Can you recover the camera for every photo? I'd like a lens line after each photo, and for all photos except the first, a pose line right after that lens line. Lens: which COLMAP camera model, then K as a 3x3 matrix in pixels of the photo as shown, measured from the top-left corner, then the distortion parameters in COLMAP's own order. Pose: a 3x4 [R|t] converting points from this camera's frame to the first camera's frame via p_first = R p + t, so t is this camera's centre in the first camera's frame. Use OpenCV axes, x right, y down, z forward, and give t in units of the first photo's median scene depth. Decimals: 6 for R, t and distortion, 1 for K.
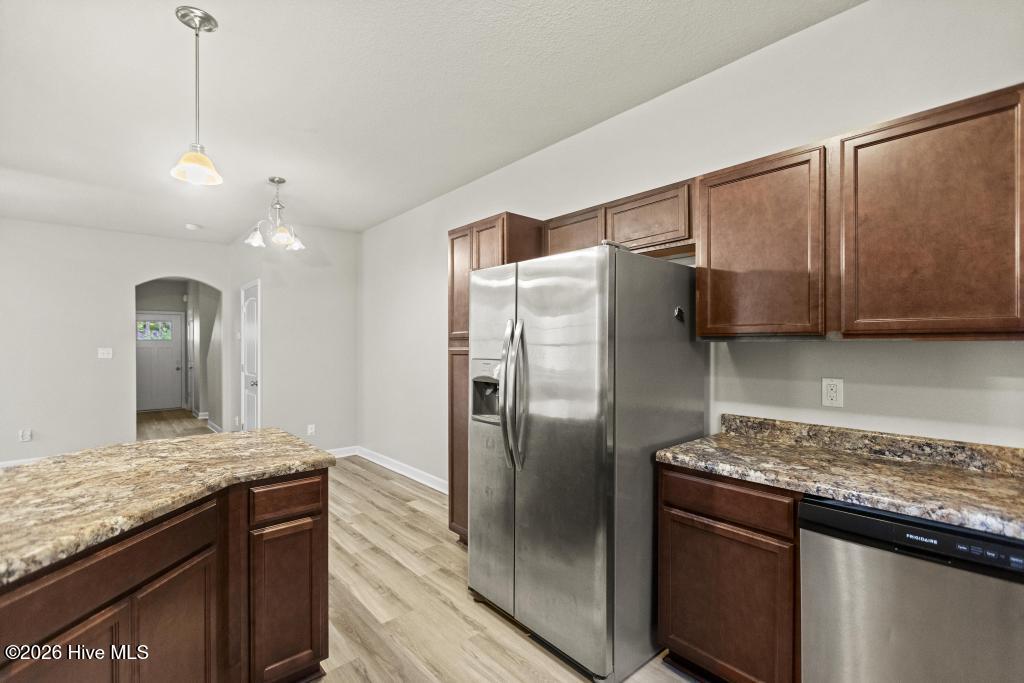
lens RADIAL K [[456.5, 0, 516.7], [0, 456.5, 345.2], [0, 0, 1]] dist [0.004130, -0.000710]
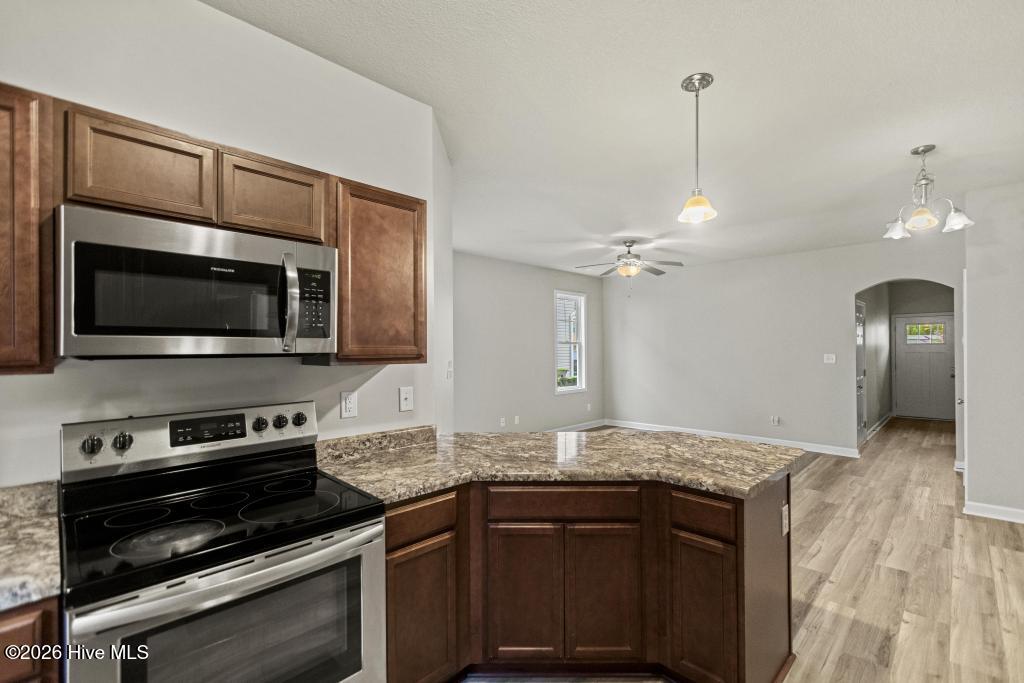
lens RADIAL K [[456.5, 0, 516.7], [0, 456.5, 345.2], [0, 0, 1]] dist [0.004130, -0.000710]
pose [[0.073301, -0.006812, -0.997287, 0.300373], [0.004509, 0.999969, -0.006499, -0.022284], [0.997300, -0.004020, 0.073330, 0.312087]]
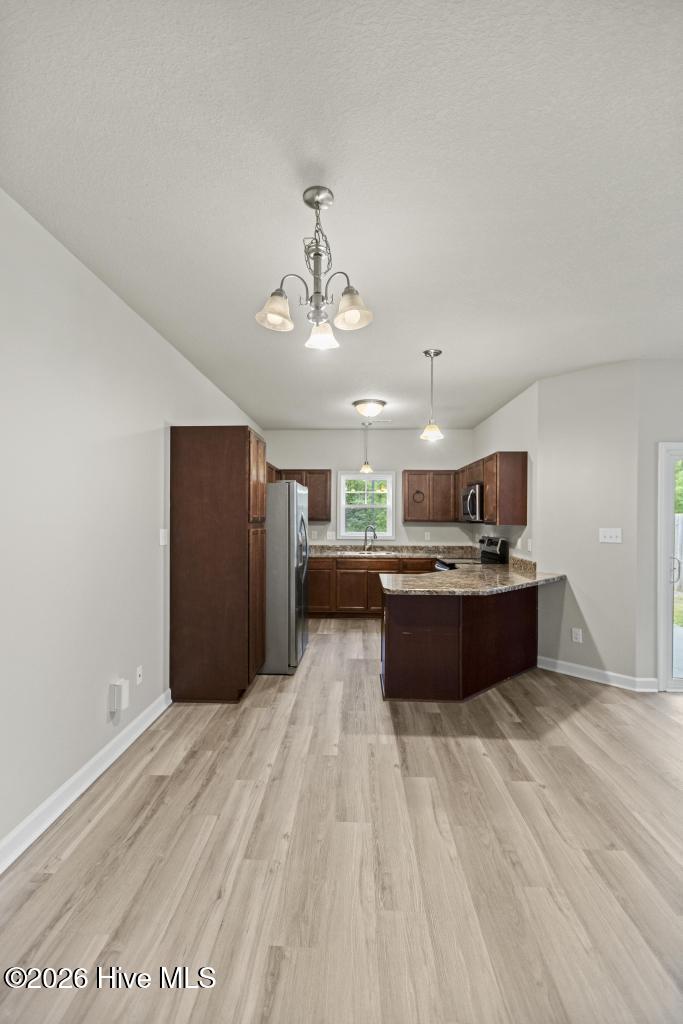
lens RADIAL K [[452.4, 0, 335.6], [0, 452.4, 515.9], [0, 0, 1]] dist [0.000602, -0.000361]
pose [[-0.716053, 0.000841, 0.698045, -1.187173], [-0.003781, 0.999980, -0.005084, -0.022789], [-0.698036, -0.006280, -0.716035, 1.803623]]
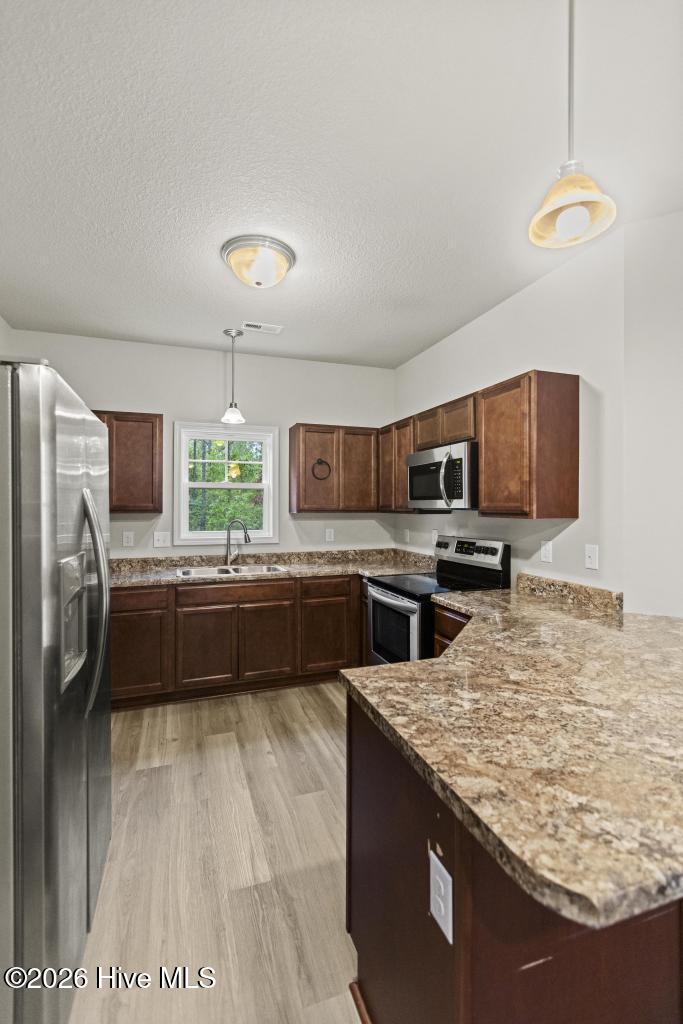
lens RADIAL K [[463.7, 0, 340.2], [0, 463.7, 502.5], [0, 0, 1]] dist [0.000204, 0.000166]
pose [[-0.924659, 0.006559, 0.380739, -0.456193], [0.002700, 0.999939, -0.010669, -0.019666], [-0.380786, -0.008838, -0.924621, 1.121276]]
